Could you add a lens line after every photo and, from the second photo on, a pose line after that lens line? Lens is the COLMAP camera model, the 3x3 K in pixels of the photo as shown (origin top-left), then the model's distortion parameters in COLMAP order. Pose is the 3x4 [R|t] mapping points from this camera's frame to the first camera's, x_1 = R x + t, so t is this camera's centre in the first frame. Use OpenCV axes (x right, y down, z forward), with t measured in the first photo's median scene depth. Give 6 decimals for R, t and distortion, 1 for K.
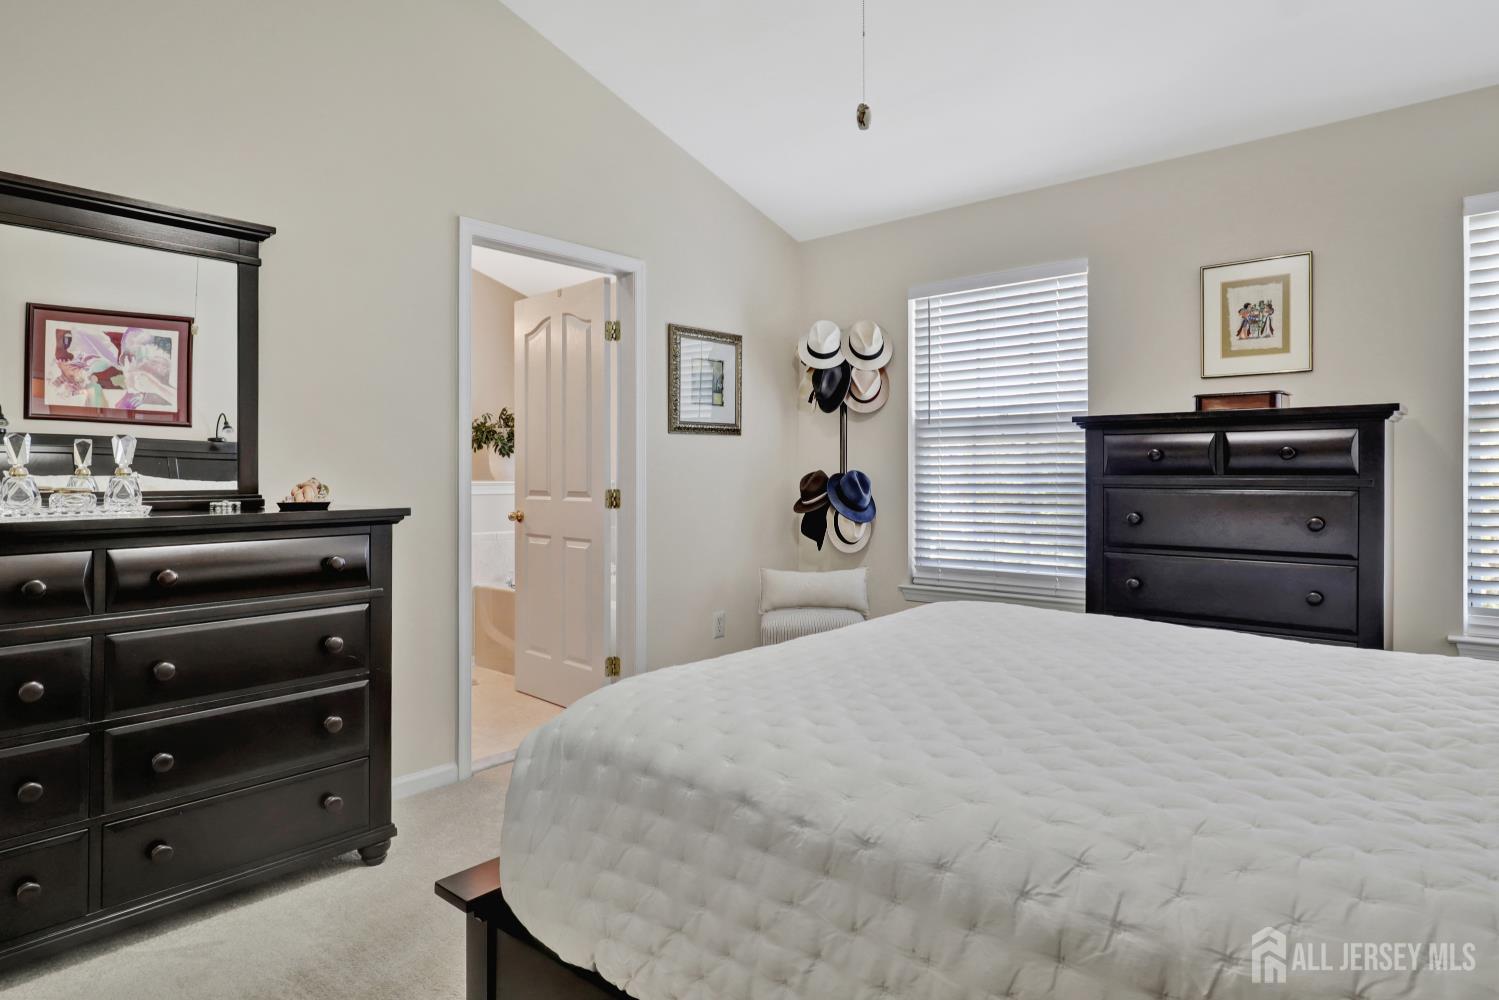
lens RADIAL K [[849.8, 0, 742.0], [0, 849.8, 485.7], [0, 0, 1]] dist [-0.028373, 0.011913]
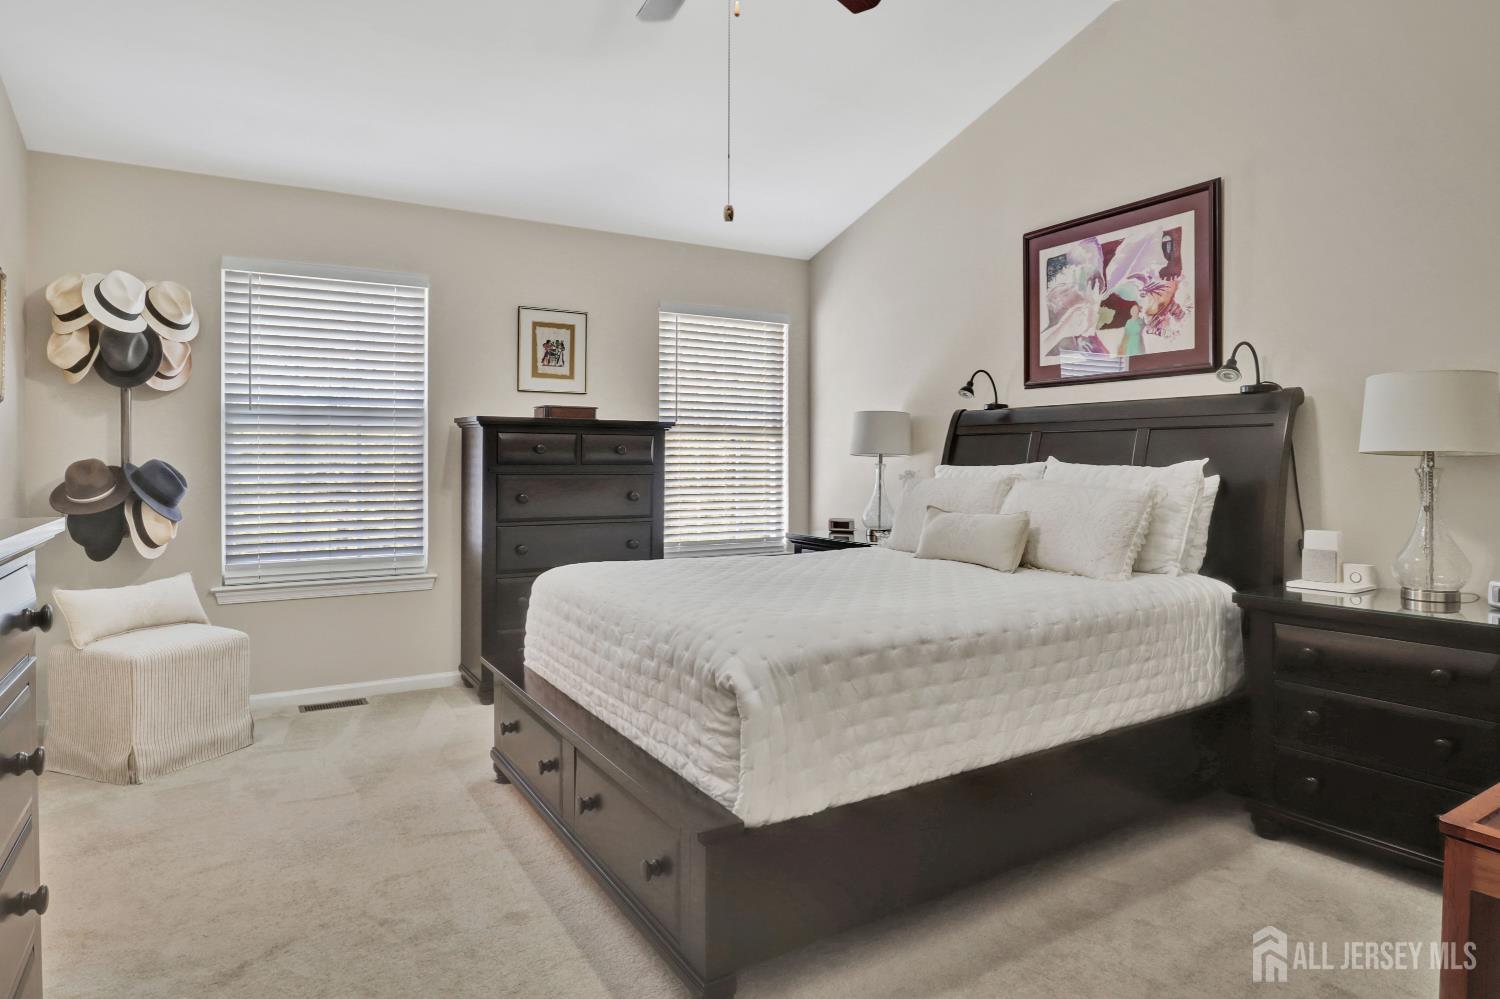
lens RADIAL K [[850.4, 0, 745.0], [0, 850.4, 467.1], [0, 0, 1]] dist [-0.028373, 0.011913]
pose [[0.317955, -0.004000, 0.948097, -0.609015], [0.012440, 0.999923, 0.000047, -0.004720], [-0.948024, 0.011779, 0.317980, 0.252336]]
